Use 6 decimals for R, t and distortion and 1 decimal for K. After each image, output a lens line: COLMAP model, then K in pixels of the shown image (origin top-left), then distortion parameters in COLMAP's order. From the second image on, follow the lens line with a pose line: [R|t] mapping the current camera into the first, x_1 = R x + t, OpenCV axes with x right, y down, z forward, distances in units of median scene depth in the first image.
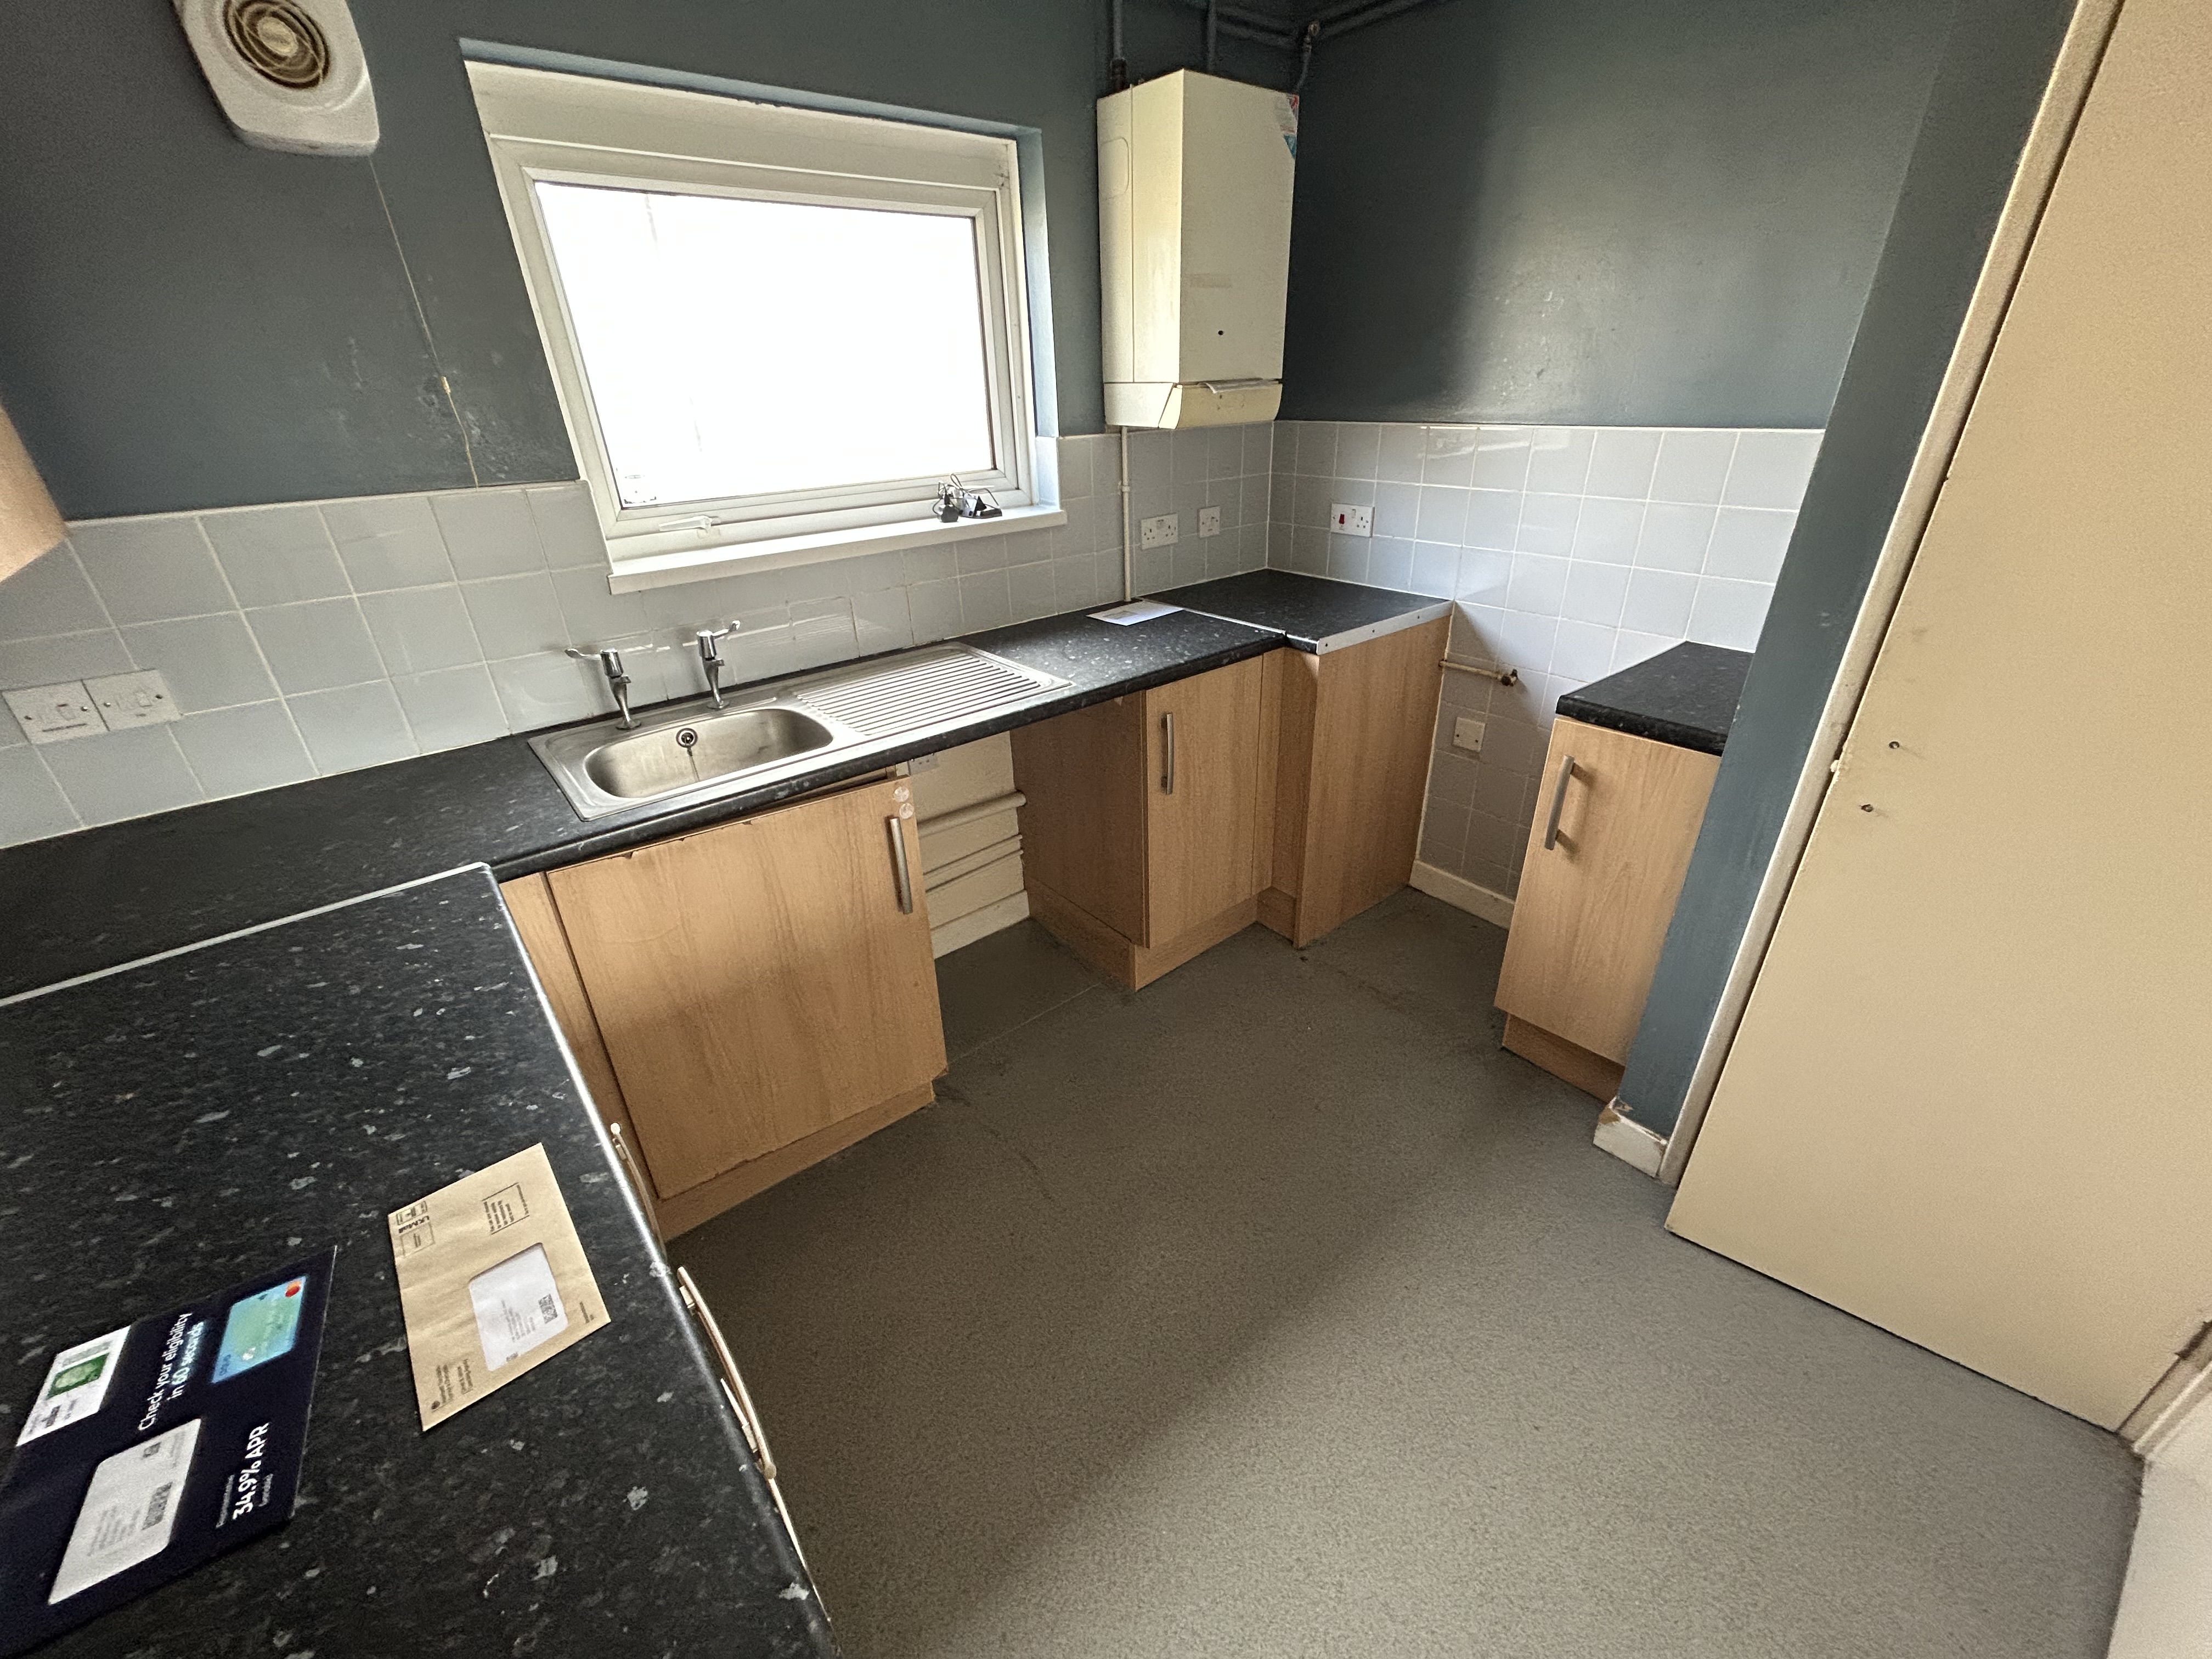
lens RADIAL K [[888.3, 0, 1102.6], [0, 888.3, 835.9], [0, 0, 1]] dist [-0.000492, -0.000170]
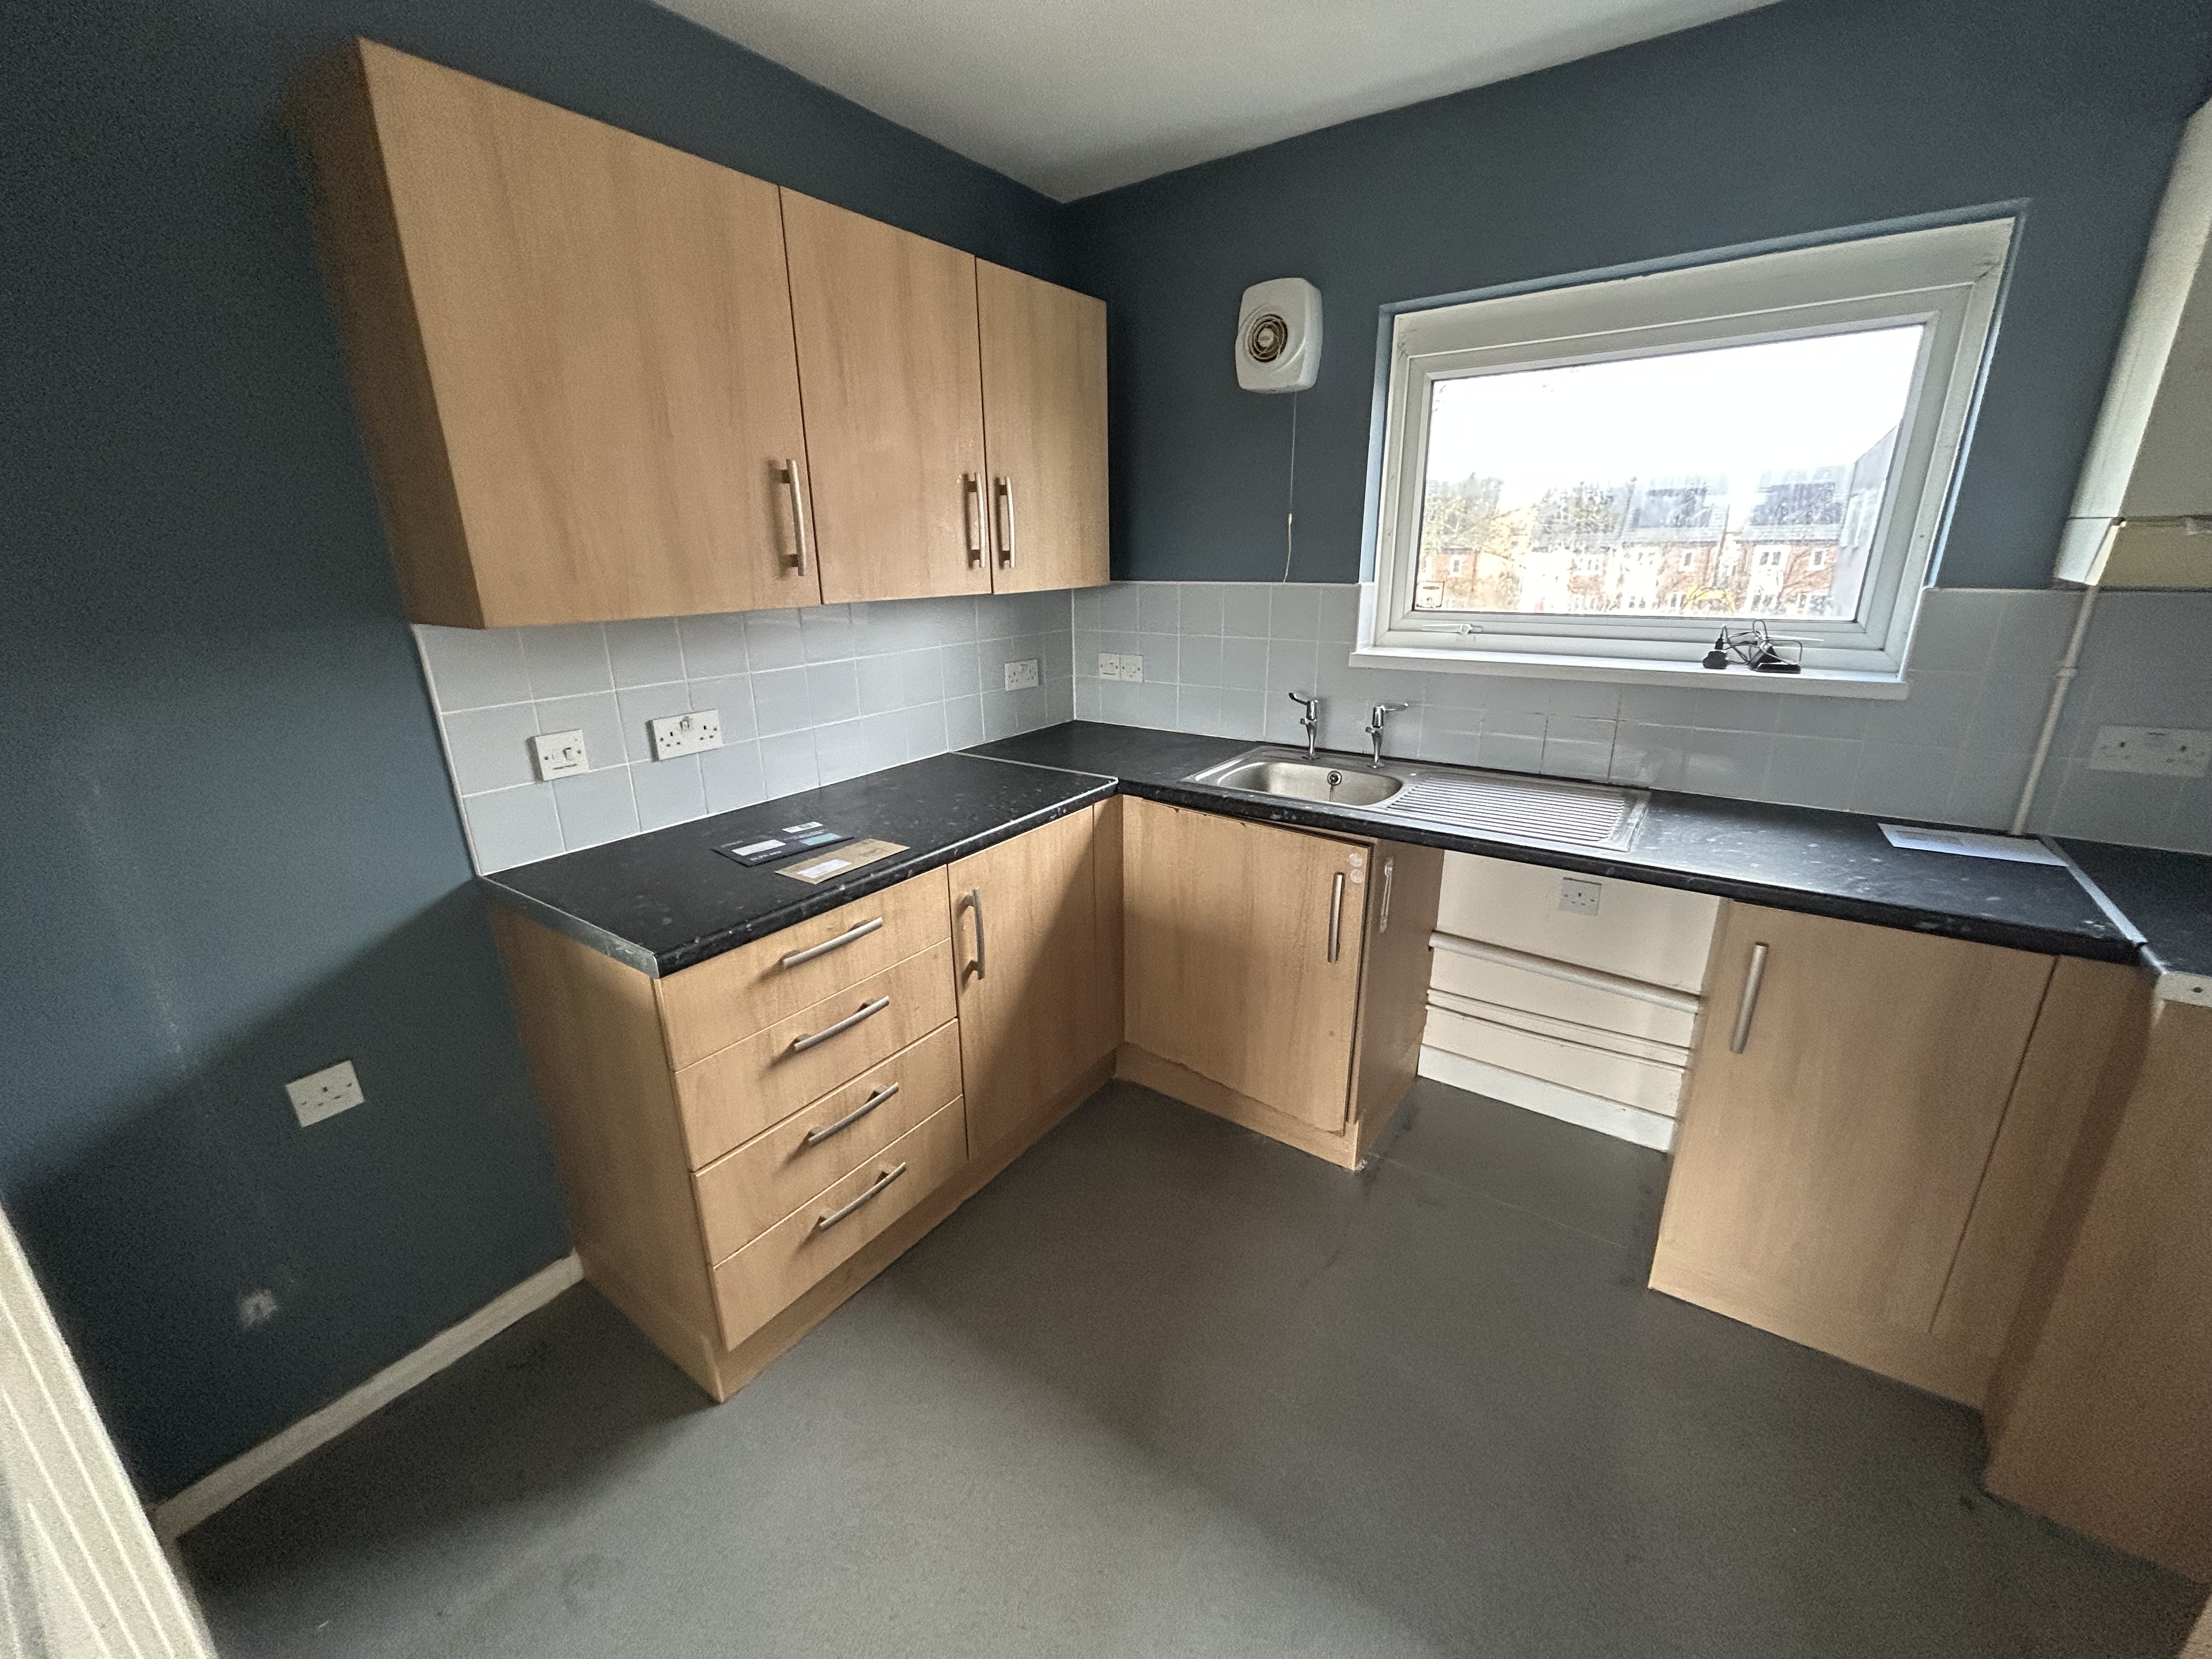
lens RADIAL K [[888.3, 0, 1099.7], [0, 888.3, 837.5], [0, 0, 1]] dist [-0.000492, -0.000170]
pose [[0.258011, 0.325111, -0.909798, 0.729885], [-0.441510, 0.877279, 0.188282, -0.144741], [0.859360, 0.353107, 0.369887, 0.295905]]
